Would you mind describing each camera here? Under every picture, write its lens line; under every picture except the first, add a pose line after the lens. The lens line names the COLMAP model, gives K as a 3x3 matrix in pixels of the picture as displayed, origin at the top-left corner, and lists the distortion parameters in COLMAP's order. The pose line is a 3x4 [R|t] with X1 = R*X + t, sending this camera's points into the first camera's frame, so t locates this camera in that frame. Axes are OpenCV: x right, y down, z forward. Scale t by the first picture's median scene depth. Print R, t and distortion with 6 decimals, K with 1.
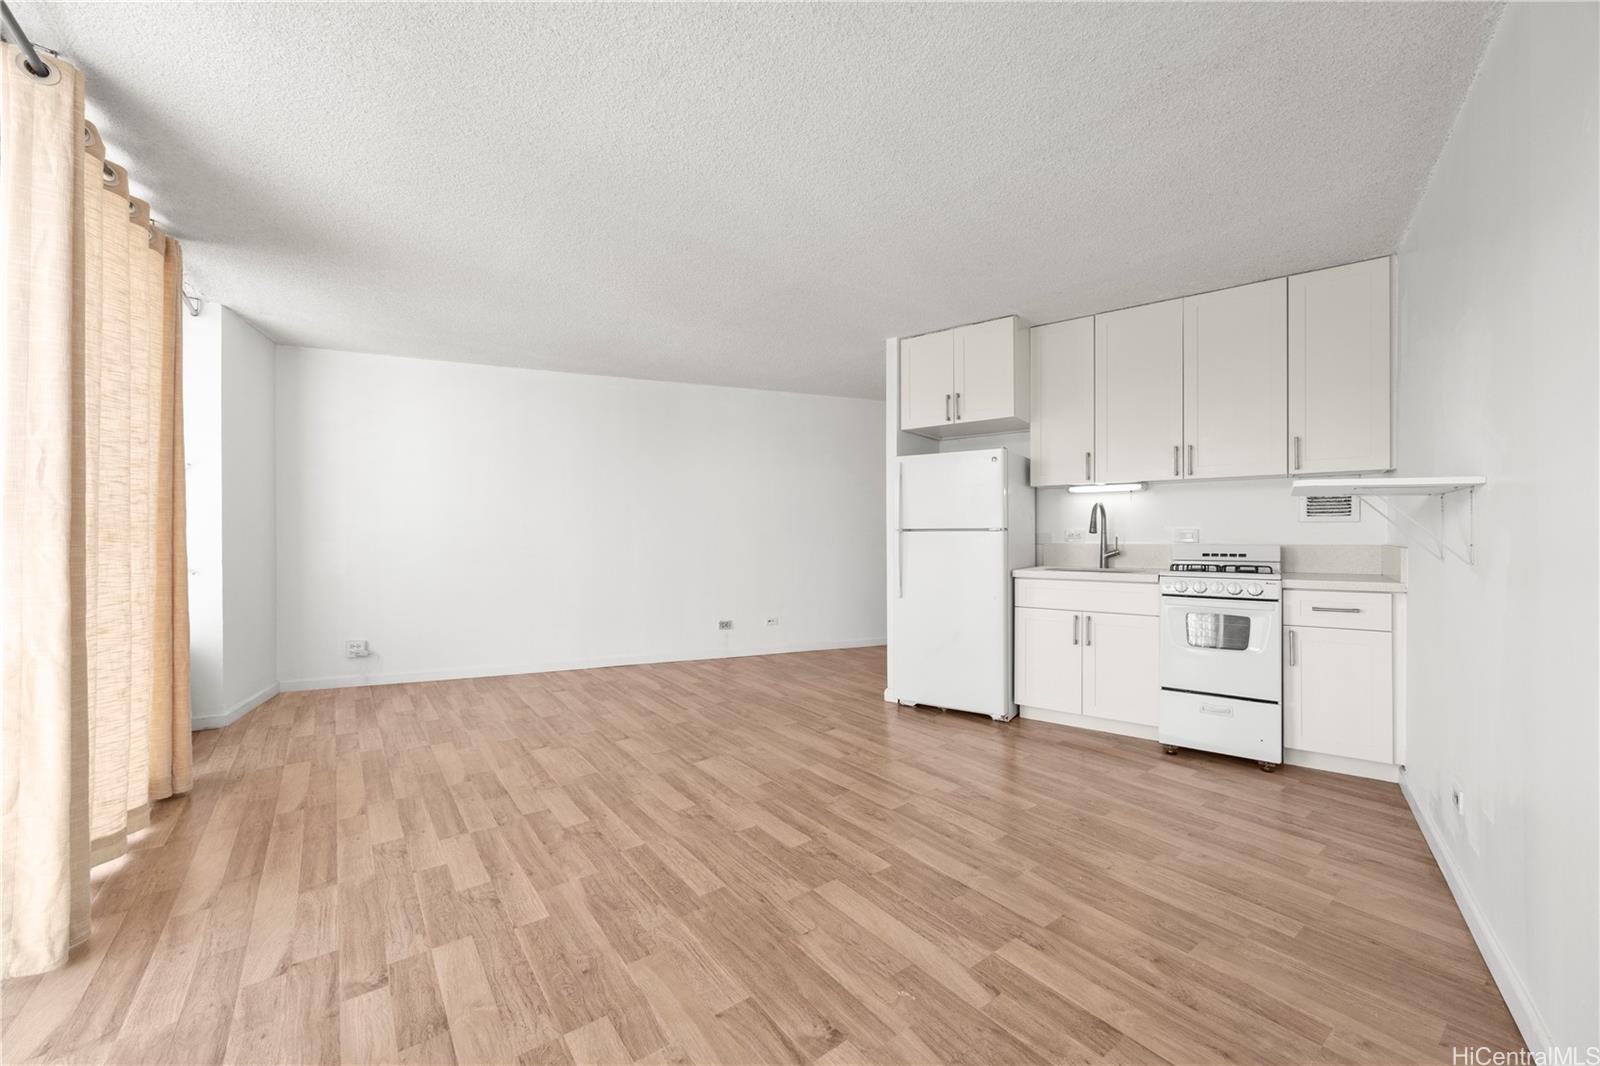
lens RADIAL K [[626.8, 0, 796.3], [0, 626.8, 536.7], [0, 0, 1]] dist [-0.006877, 0.002063]
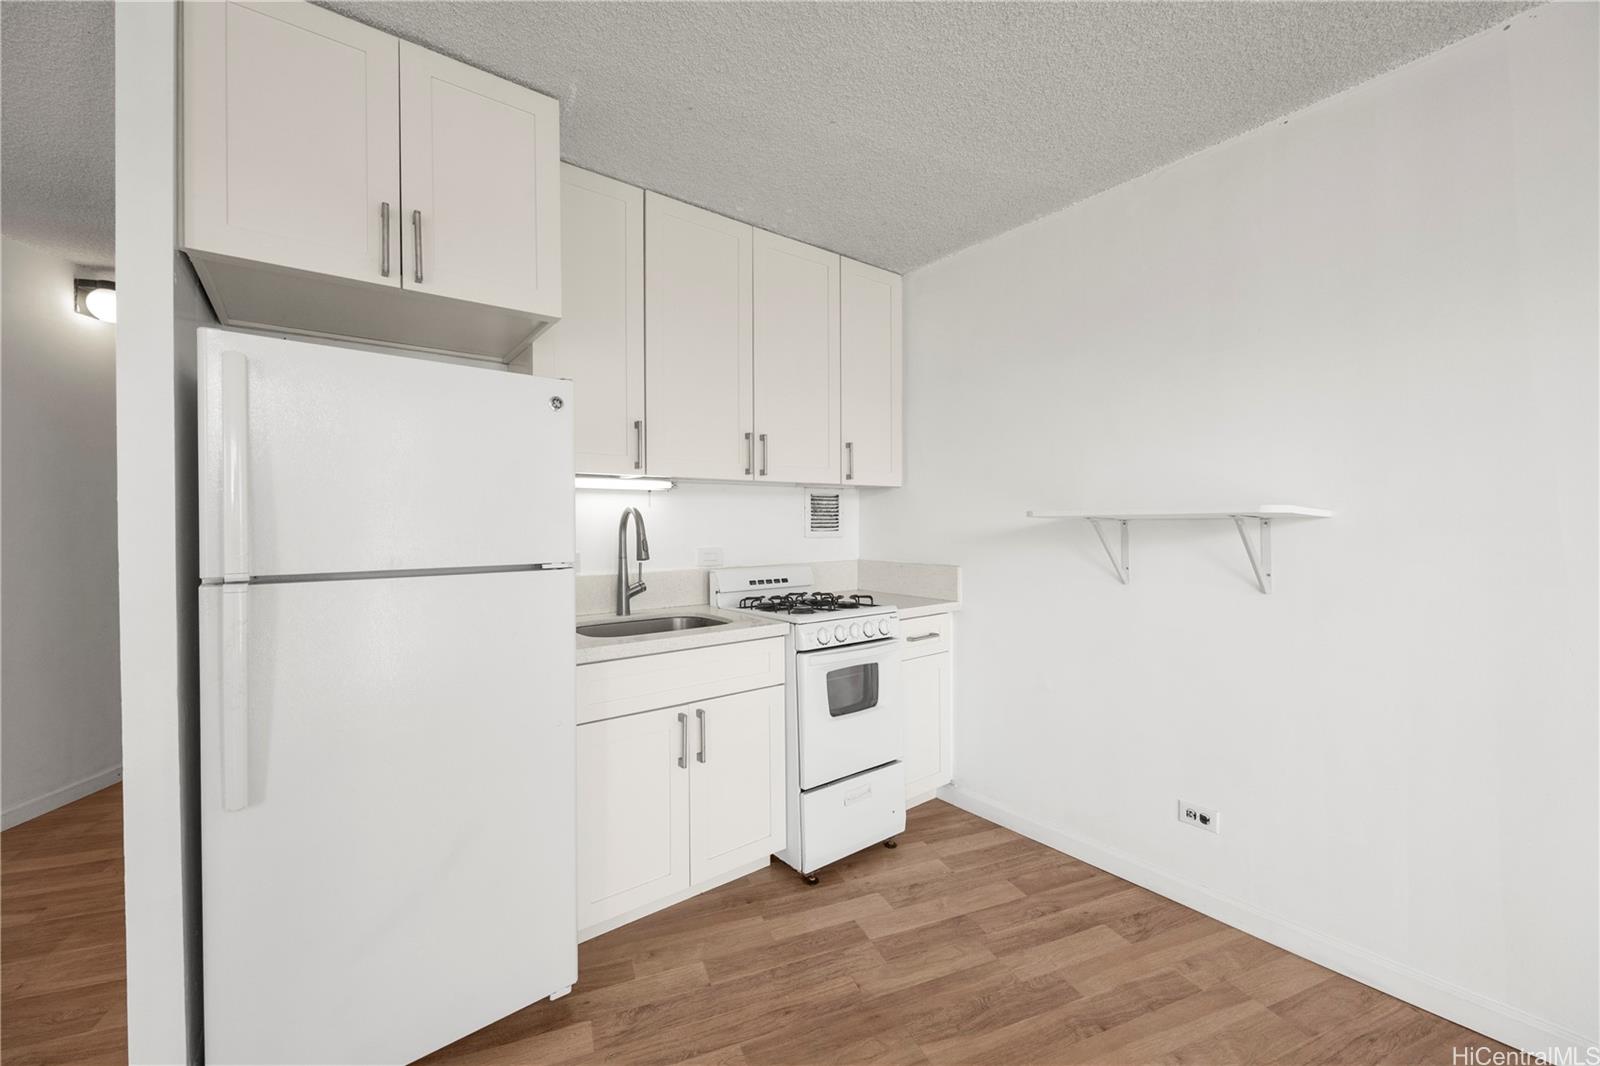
lens RADIAL K [[626.8, 0, 799.6], [0, 626.8, 527.4], [0, 0, 1]] dist [-0.006877, 0.002063]
pose [[0.254515, -0.005128, 0.967055, -0.062314], [0.008250, 0.999961, 0.003132, -0.040914], [-0.967034, 0.007181, 0.254547, 0.784643]]
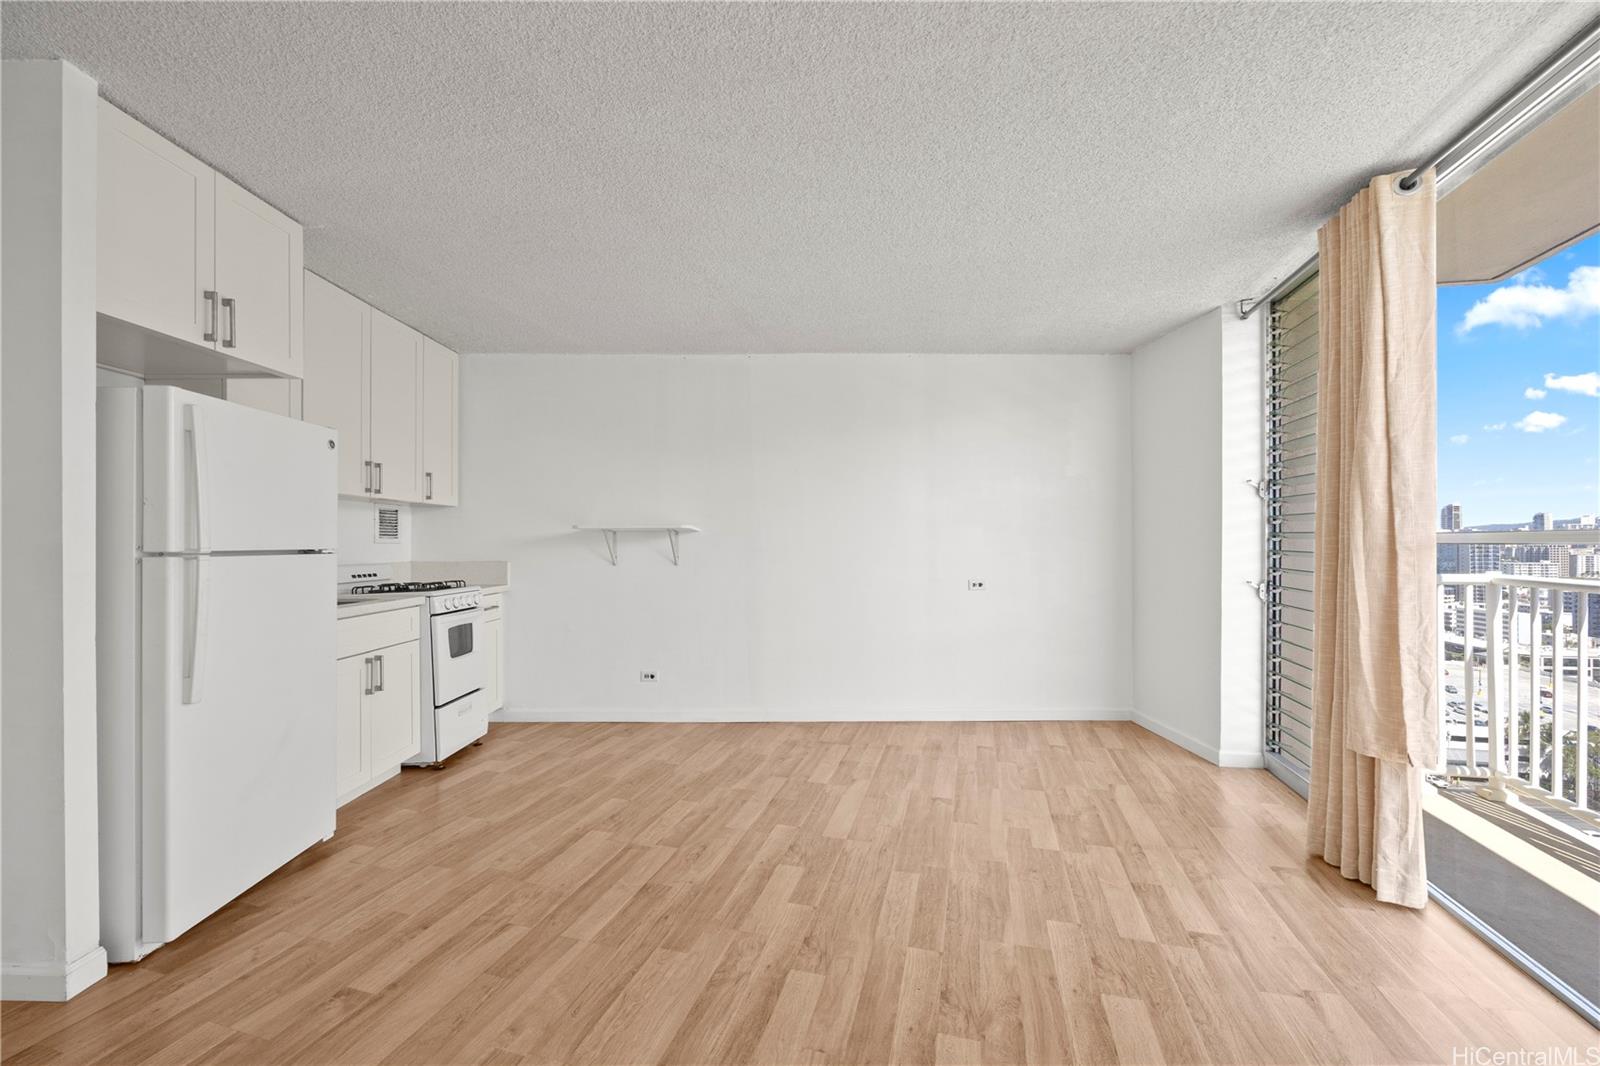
lens RADIAL K [[626.8, 0, 795.0], [0, 626.8, 544.2], [0, 0, 1]] dist [-0.006877, 0.002063]
pose [[-0.609980, 0.002462, 0.792413, -0.538465], [0.005549, 0.999984, 0.001165, -0.018388], [-0.792398, 0.005108, -0.609983, 1.092864]]
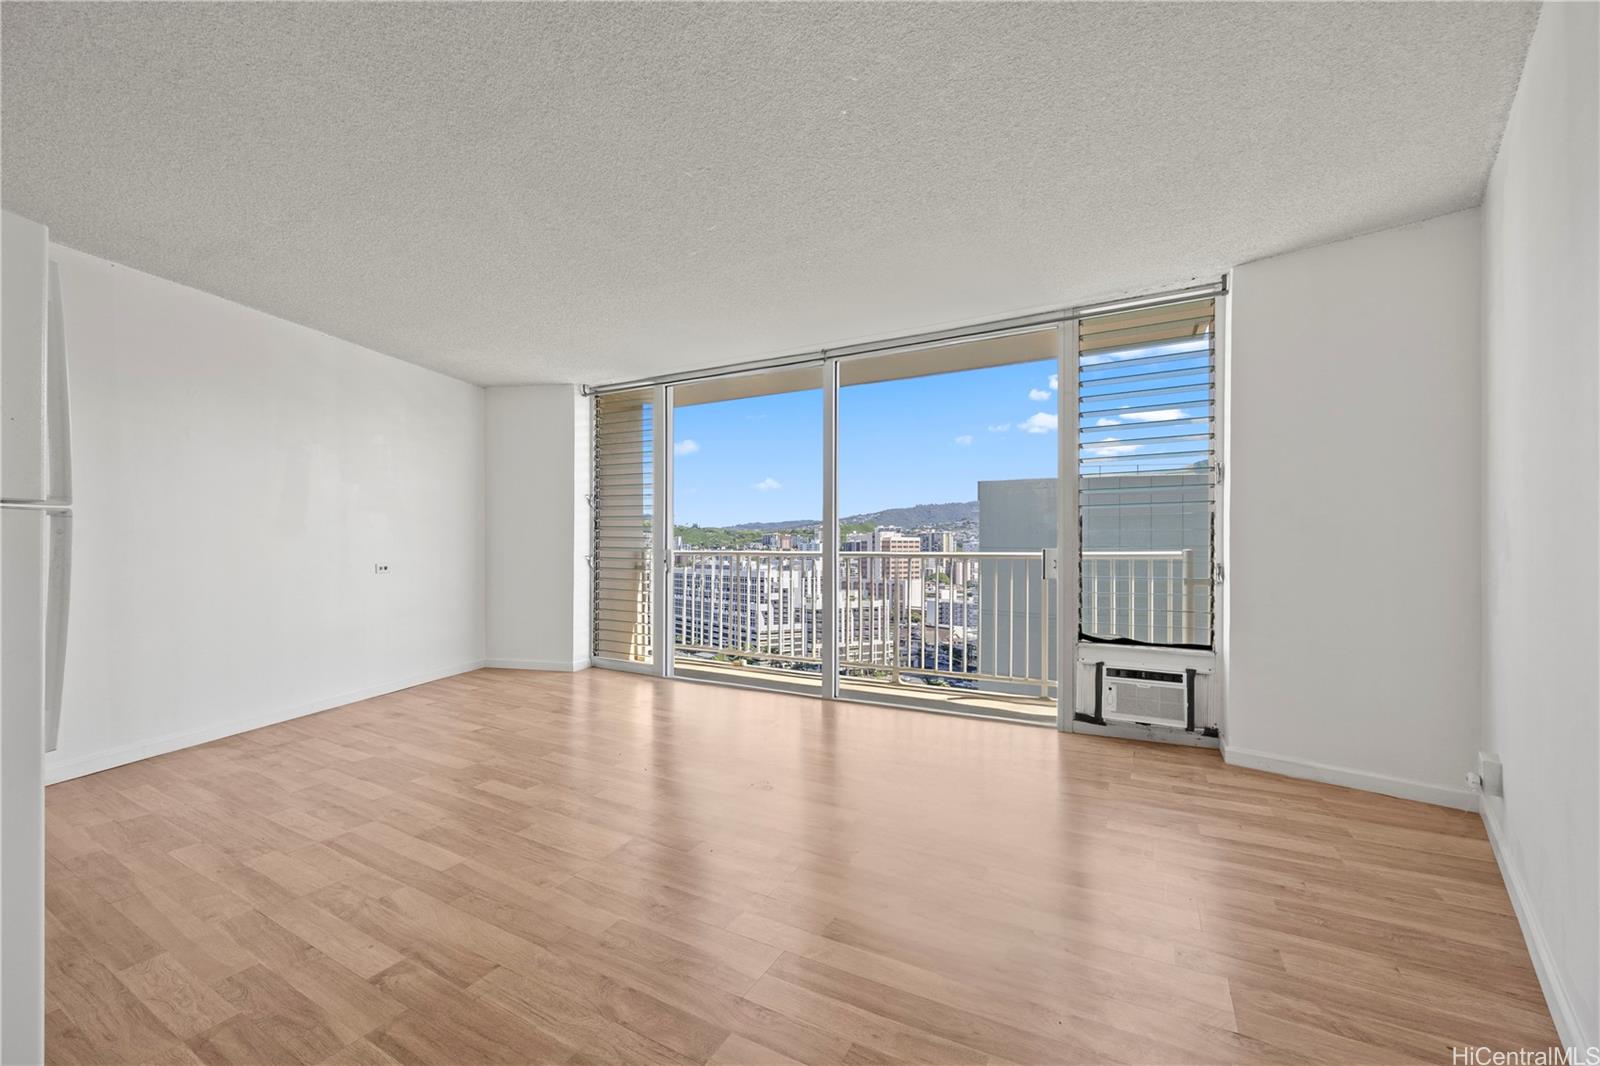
lens RADIAL K [[626.8, 0, 796.1], [0, 626.8, 543.1], [0, 0, 1]] dist [-0.006877, 0.002063]
pose [[-0.909479, -0.001928, -0.415746, -0.026854], [-0.003303, 0.999991, 0.002589, 0.005454], [0.415737, 0.003728, -0.909477, 1.625157]]
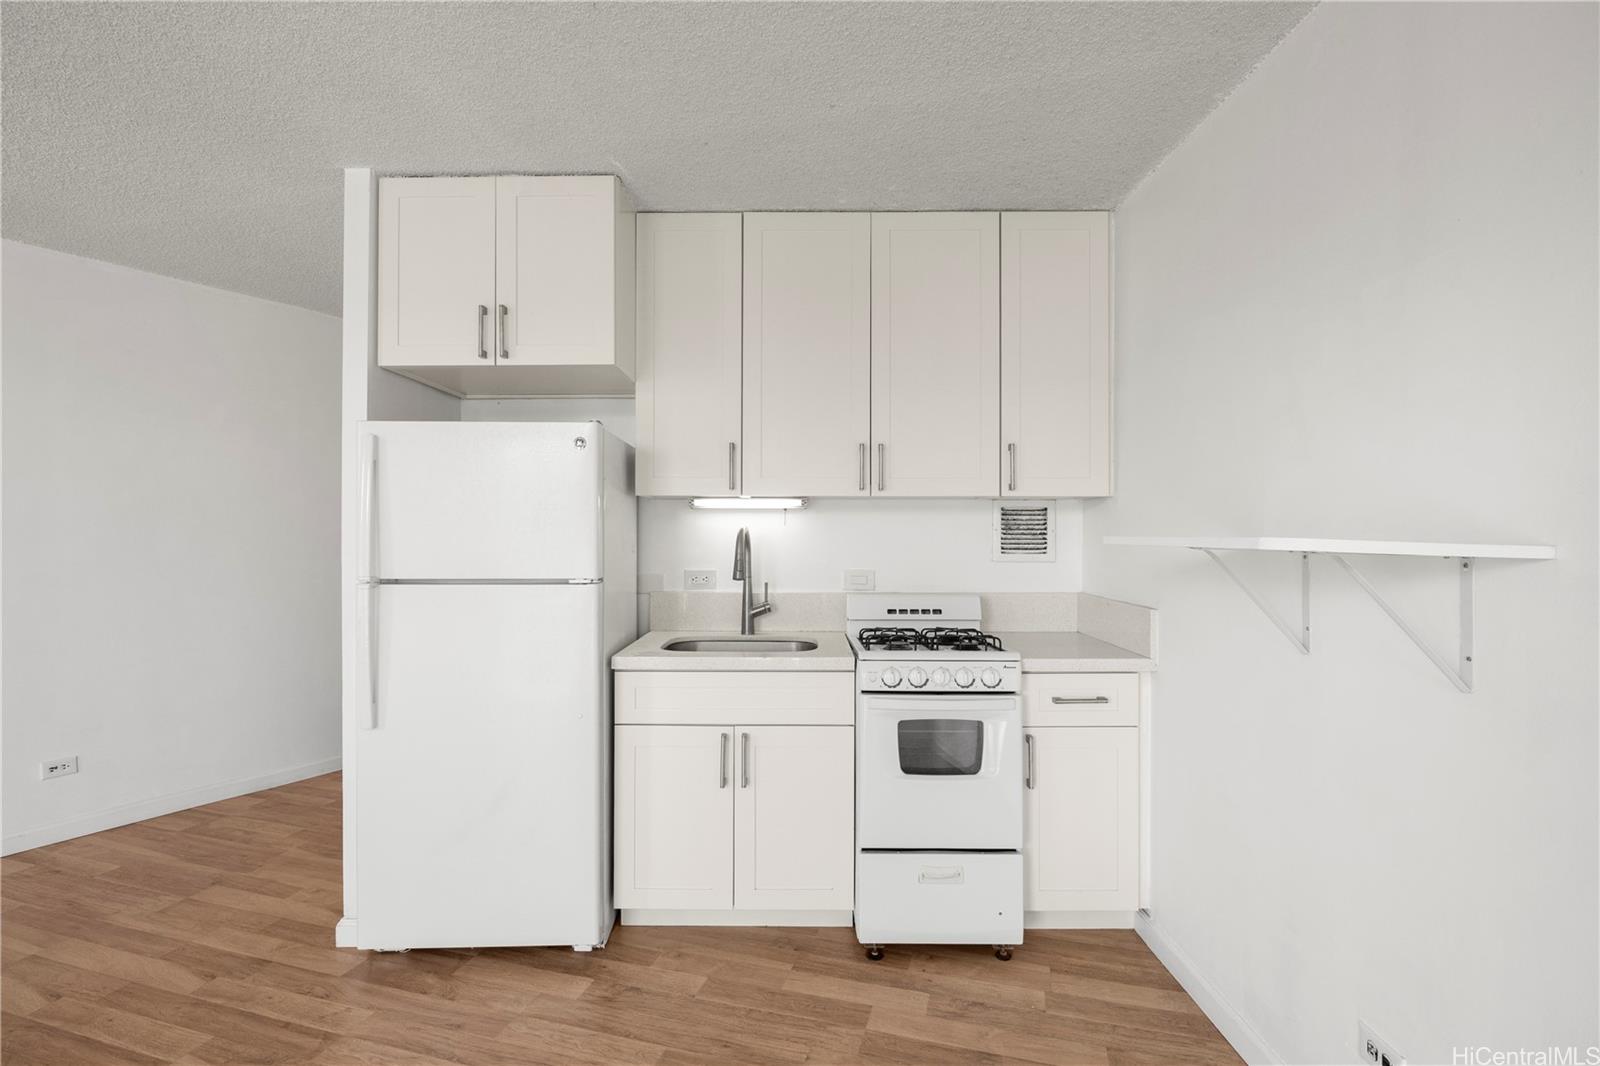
lens RADIAL K [[779.9, 0, 795.7], [0, 779.9, 529.7], [0, 0, 1]] dist [-0.007810, -0.001961]
pose [[0.797853, 0.005680, 0.602826, 0.080923], [-0.002531, 0.999978, -0.006073, -0.053985], [-0.602847, 0.003320, 0.797850, 0.421139]]
